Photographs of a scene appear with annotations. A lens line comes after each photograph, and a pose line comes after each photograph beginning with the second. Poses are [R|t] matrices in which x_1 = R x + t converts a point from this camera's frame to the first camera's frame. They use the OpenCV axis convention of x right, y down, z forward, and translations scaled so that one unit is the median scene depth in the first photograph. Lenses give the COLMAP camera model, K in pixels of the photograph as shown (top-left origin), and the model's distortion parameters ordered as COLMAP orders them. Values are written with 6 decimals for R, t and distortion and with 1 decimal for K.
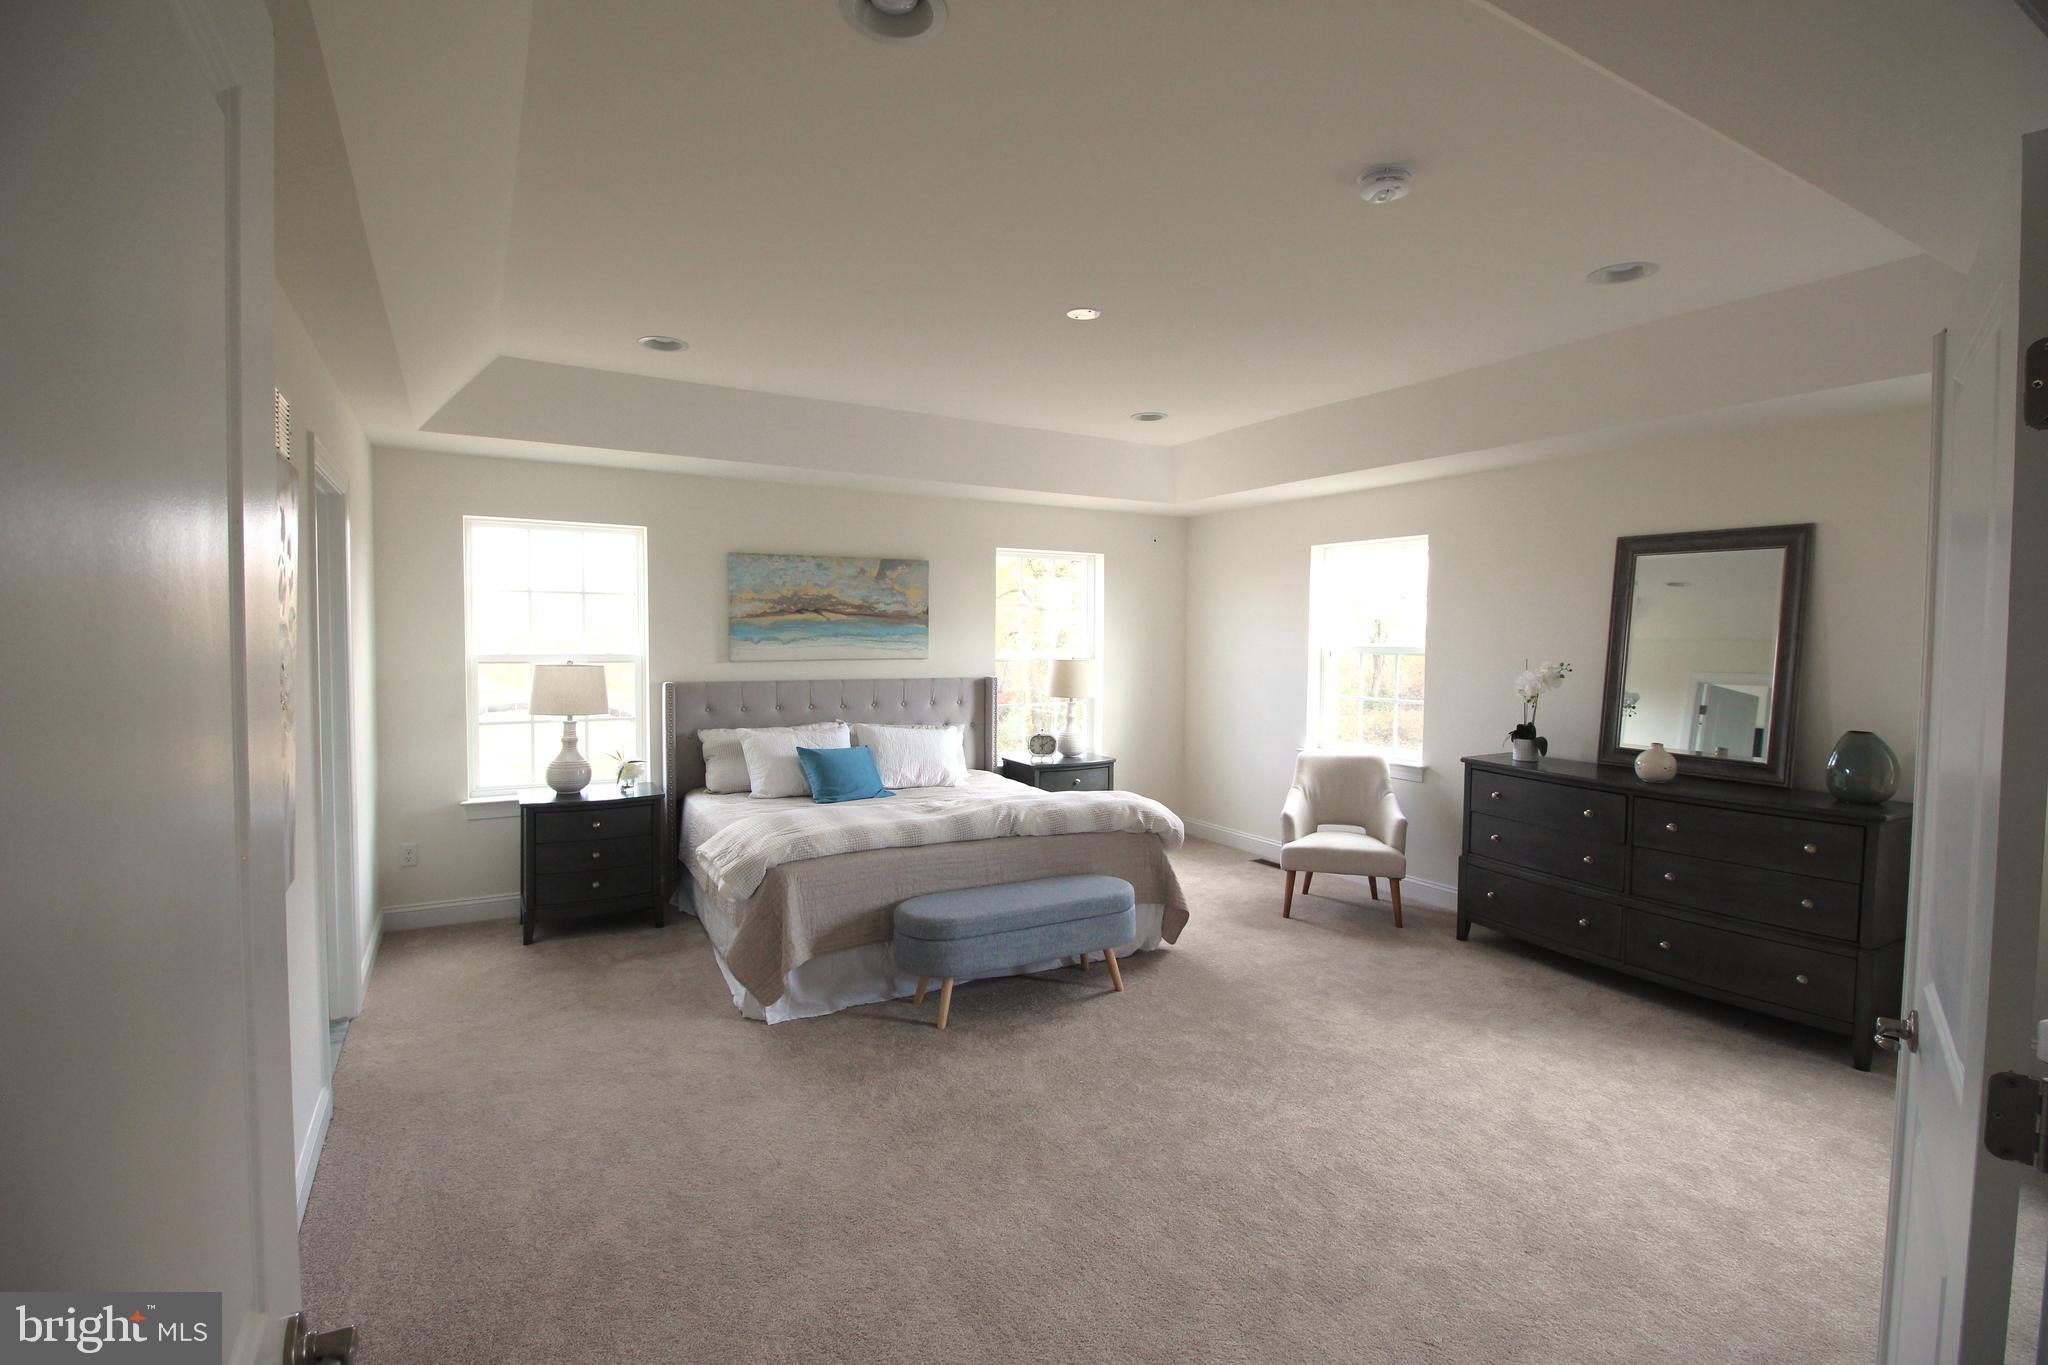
lens RADIAL K [[972.4, 0, 1040.0], [0, 972.4, 676.2], [0, 0, 1]] dist [-0.008126, -0.008963]
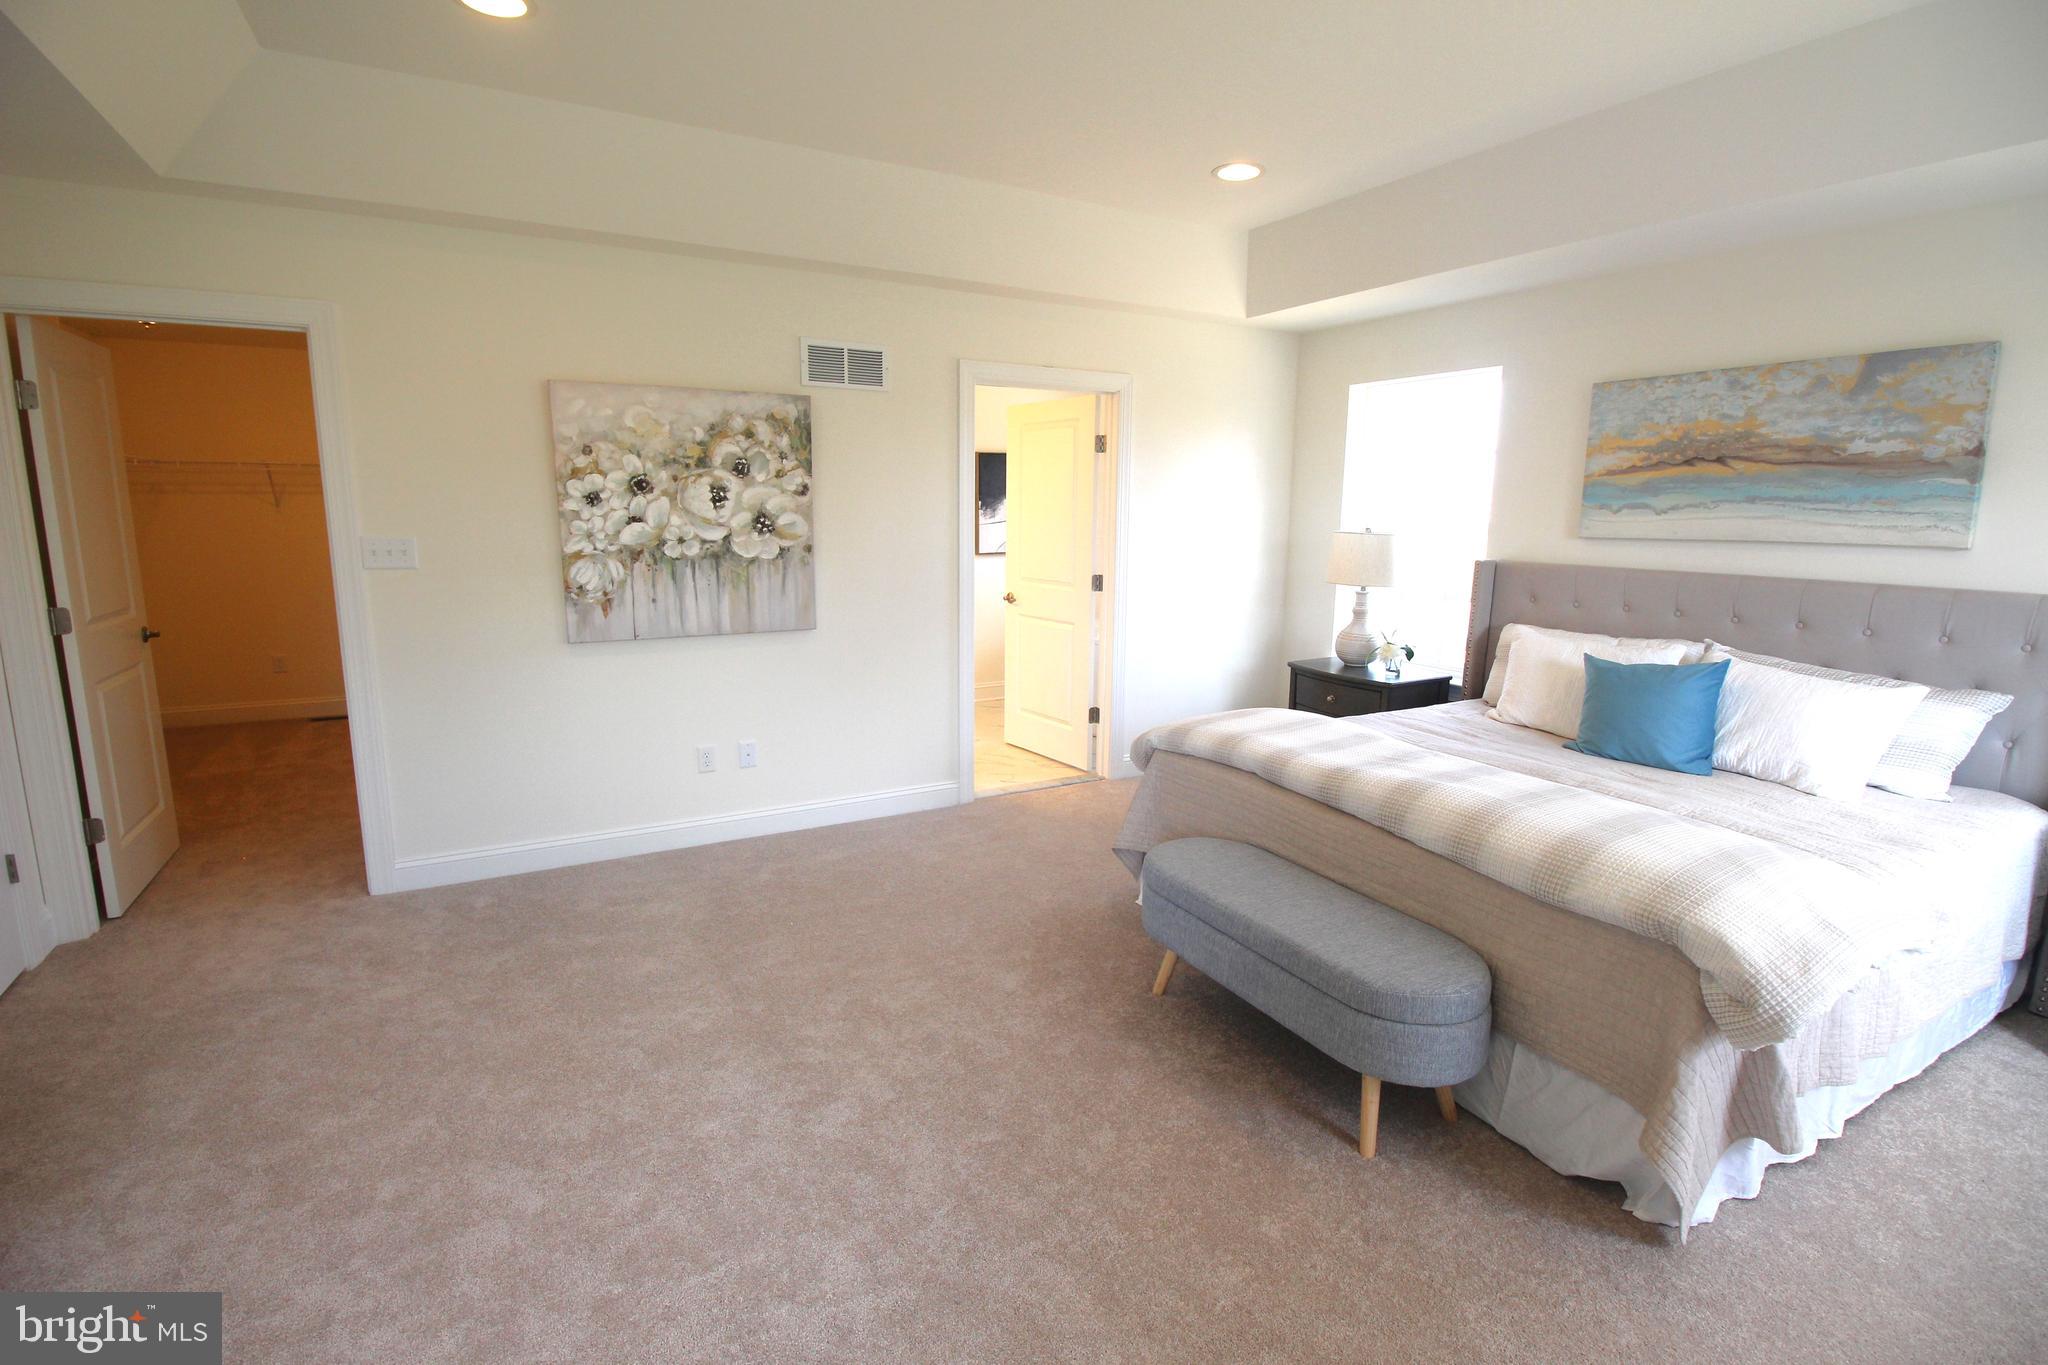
lens RADIAL K [[972.4, 0, 1024.2], [0, 972.4, 684.3], [0, 0, 1]] dist [-0.008126, -0.008963]
pose [[-0.026570, 0.167012, -0.985597, 0.421218], [-0.056743, 0.984103, 0.168289, -0.005572], [0.998035, 0.060397, -0.016671, 0.598764]]
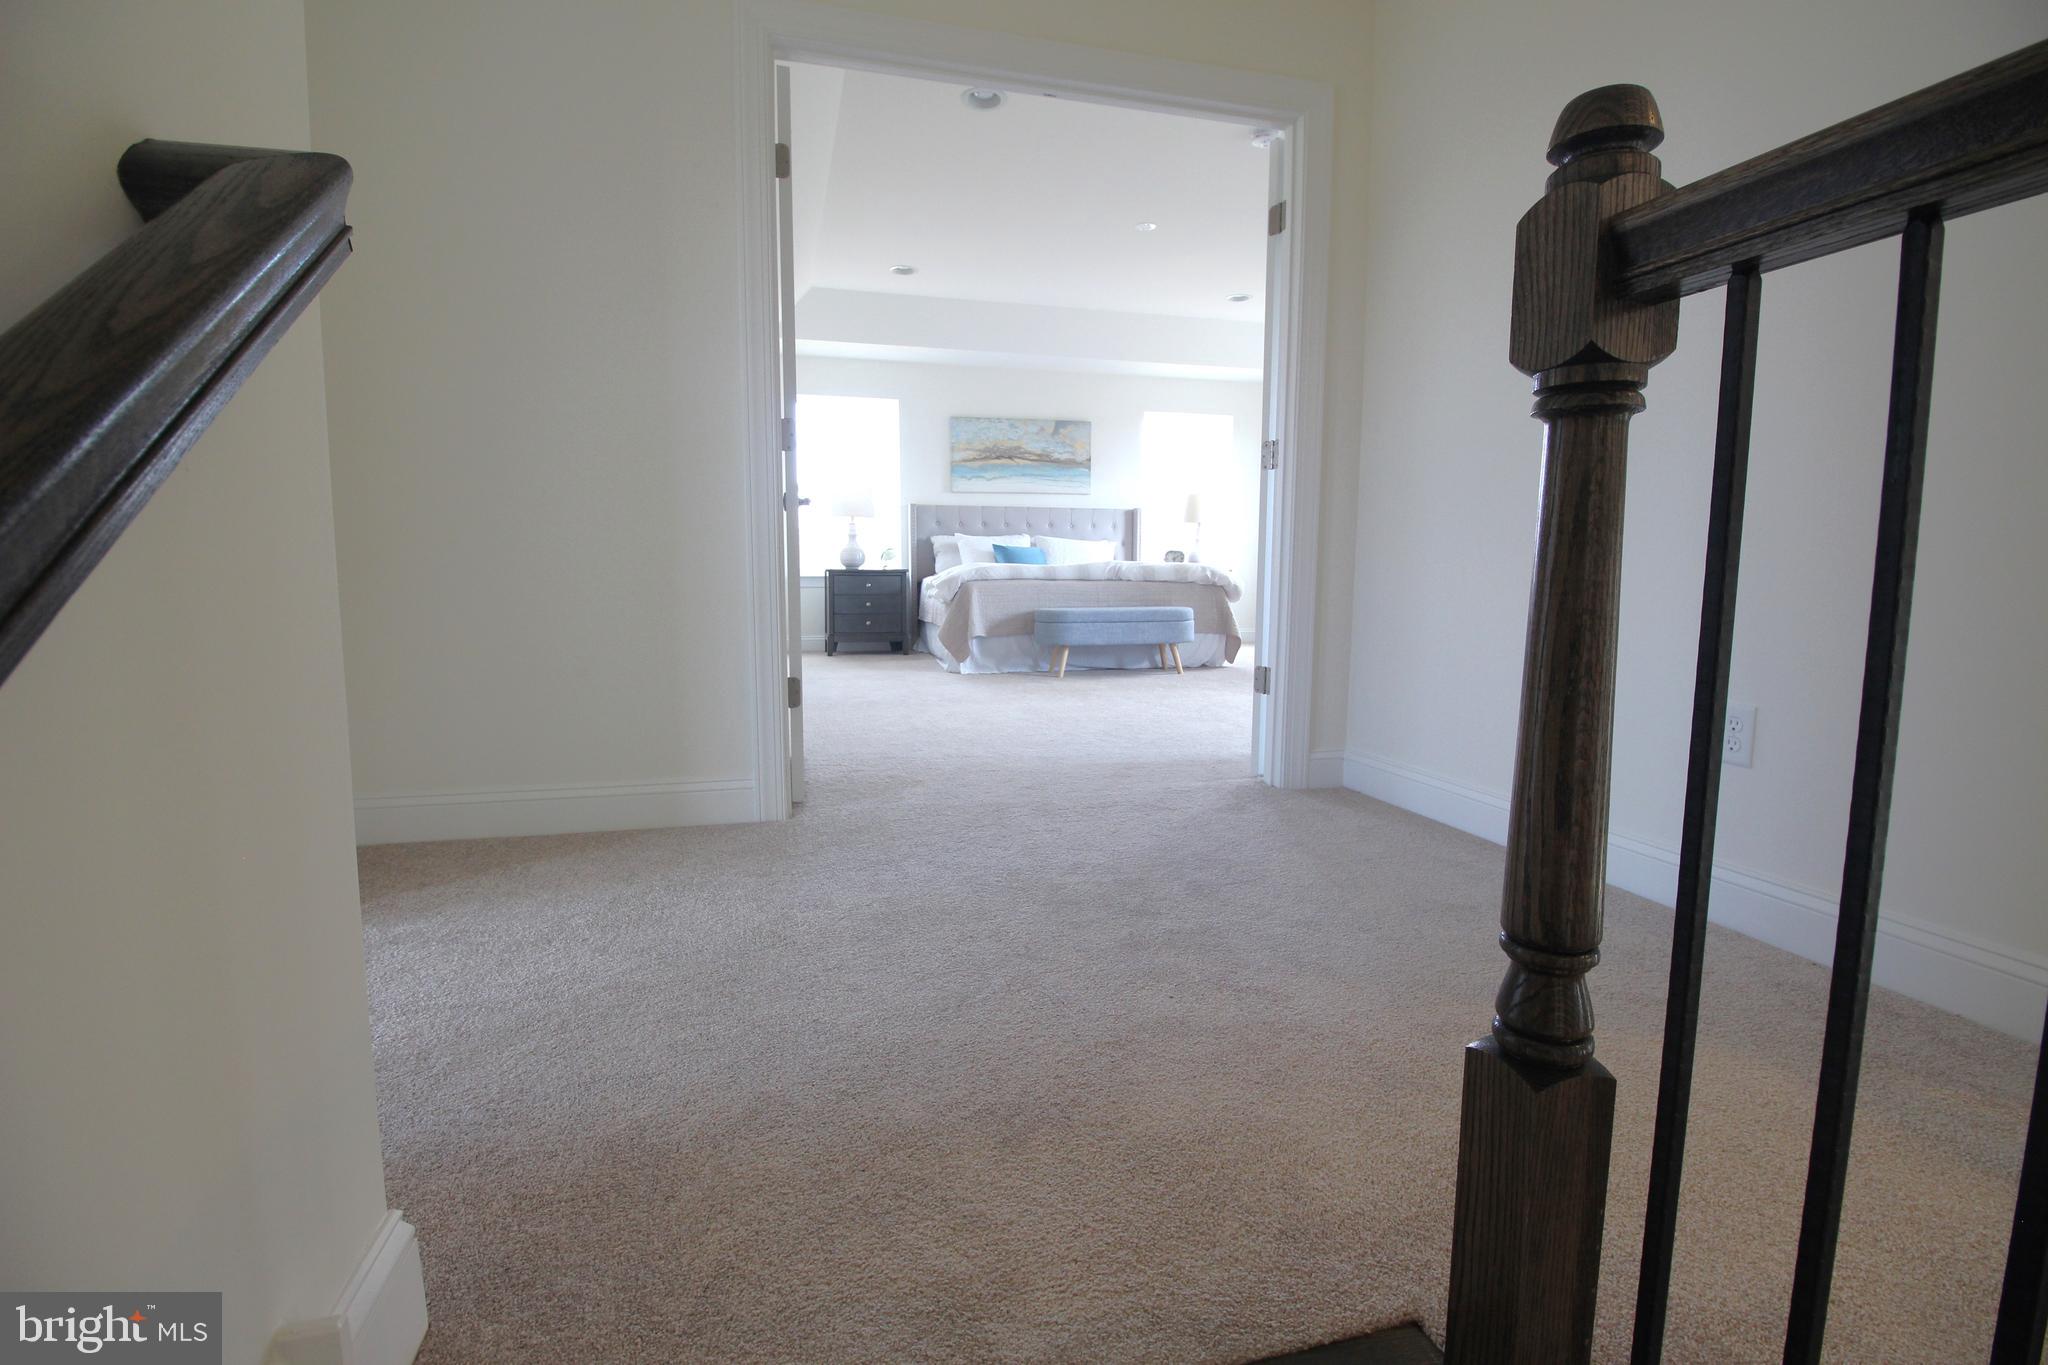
lens RADIAL K [[972.4, 0, 1024.3], [0, 972.4, 686.1], [0, 0, 1]] dist [-0.008126, -0.008963]
pose [[0.963312, 0.024720, -0.267245, 0.186925], [-0.004250, 0.997029, 0.076907, 0.163125], [0.268352, -0.072950, 0.960555, -0.405216]]
